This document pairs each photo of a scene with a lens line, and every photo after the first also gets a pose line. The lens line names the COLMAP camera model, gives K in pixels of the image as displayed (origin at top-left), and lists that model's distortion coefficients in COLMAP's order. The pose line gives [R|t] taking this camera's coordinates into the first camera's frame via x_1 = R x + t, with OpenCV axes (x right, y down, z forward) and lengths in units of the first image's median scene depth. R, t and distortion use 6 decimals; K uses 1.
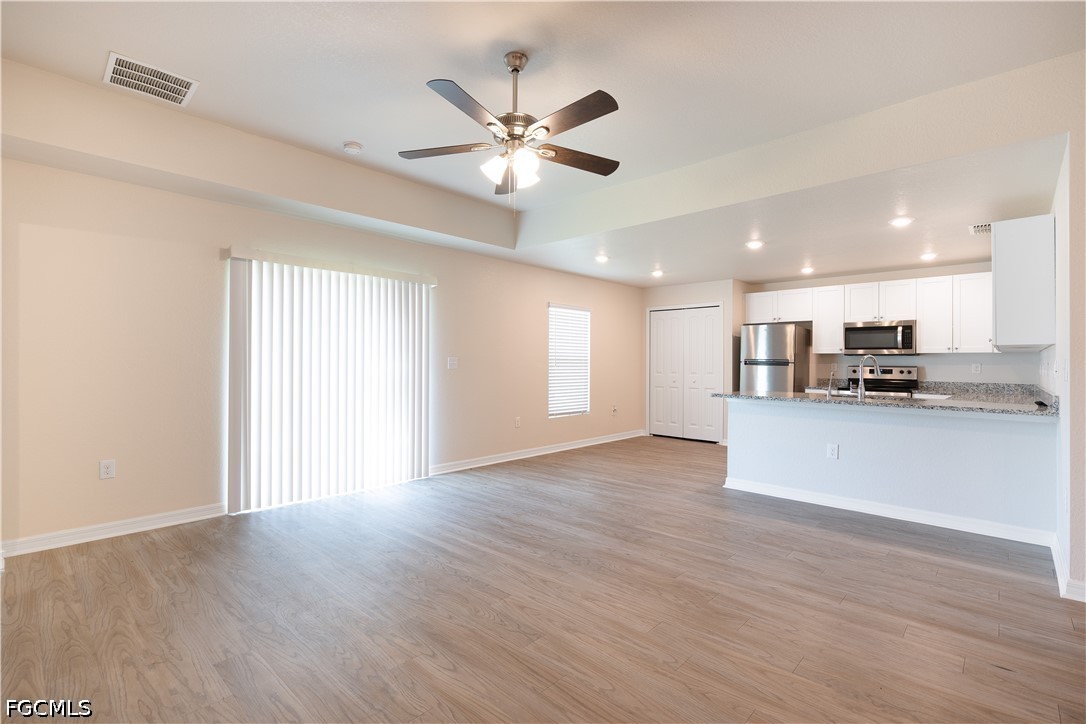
lens RADIAL K [[498.7, 0, 538.7], [0, 498.7, 355.5], [0, 0, 1]] dist [-0.000484, 0.000198]
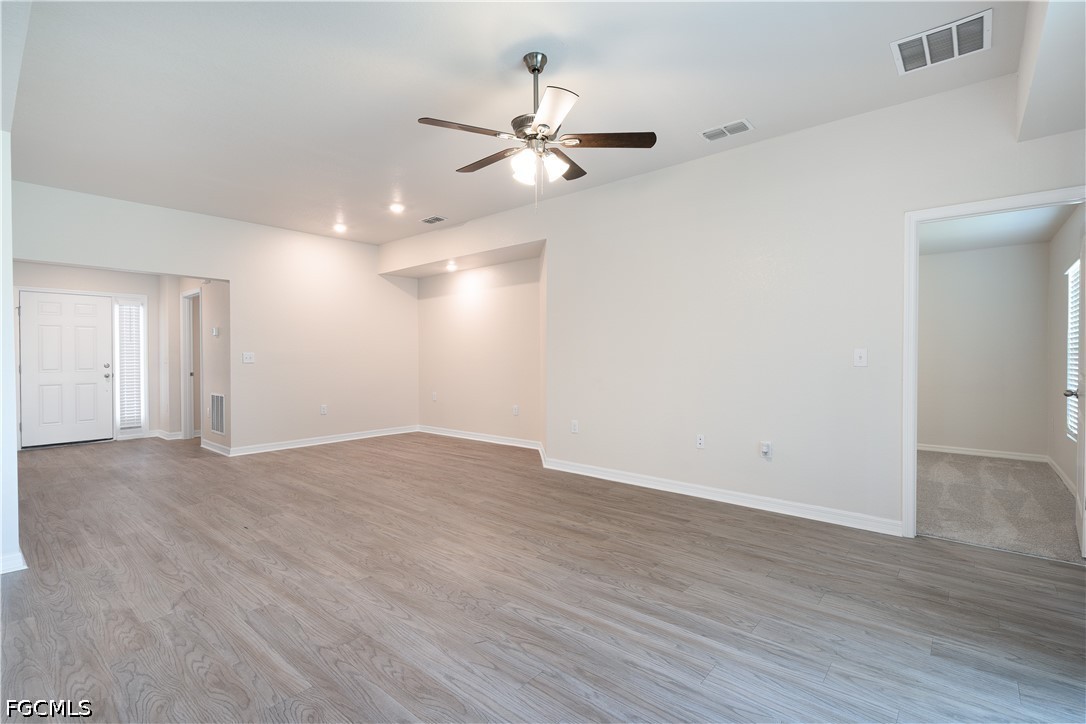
lens RADIAL K [[498.7, 0, 538.7], [0, 498.7, 355.5], [0, 0, 1]] dist [-0.000484, 0.000198]
pose [[-0.998988, -0.005563, -0.044634, -0.003965], [-0.004948, 0.999892, -0.013871, 0.015316], [0.044706, -0.013636, -0.998907, 0.982388]]
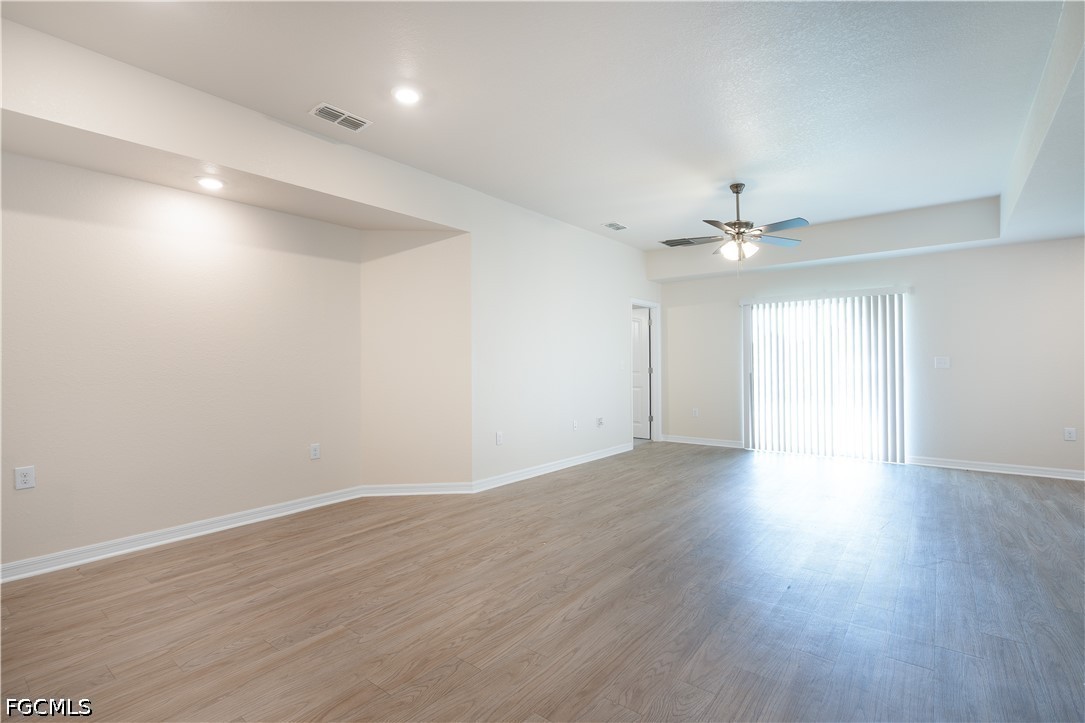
lens RADIAL K [[502.5, 0, 538.9], [0, 502.5, 359.2], [0, 0, 1]] dist [-0.001549, -0.000109]
pose [[0.079134, -0.016949, -0.996720, 0.781709], [0.019588, 0.999689, -0.015444, 0.007812], [0.996672, -0.018301, 0.079441, 0.084565]]
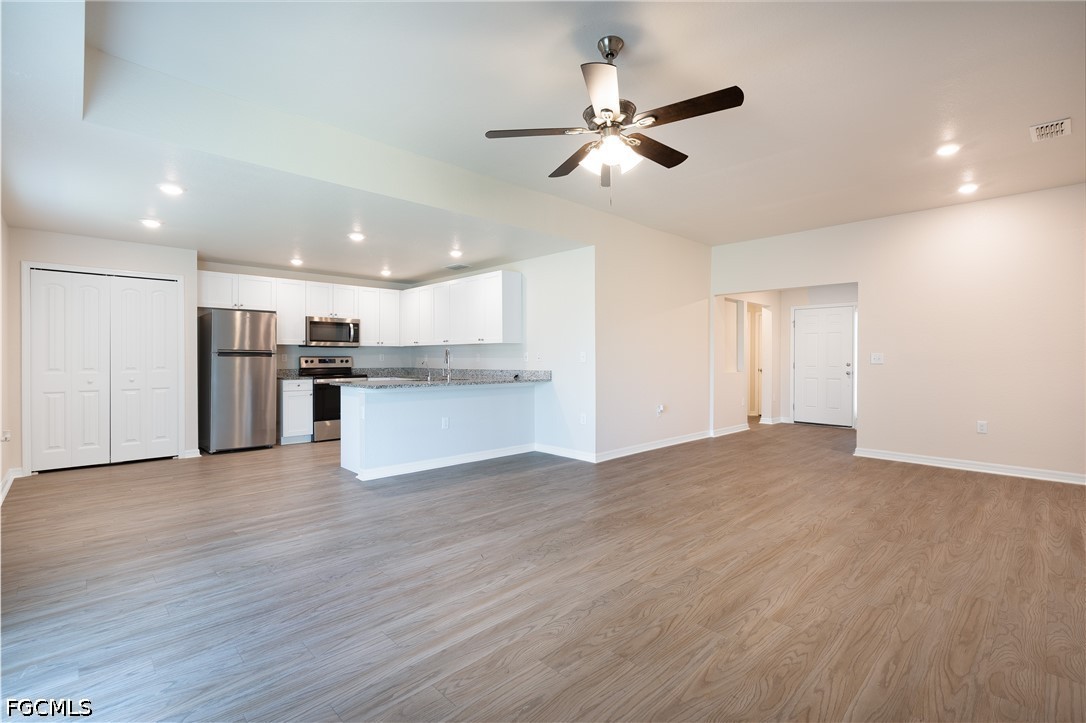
lens RADIAL K [[493.6, 0, 538.7], [0, 493.6, 358.8], [0, 0, 1]] dist [-0.001244, 0.000196]
pose [[0.053646, -0.010863, 0.998501, -0.494192], [-0.015060, 0.999818, 0.011686, 0.007078], [-0.998446, -0.015664, 0.053473, 0.524173]]
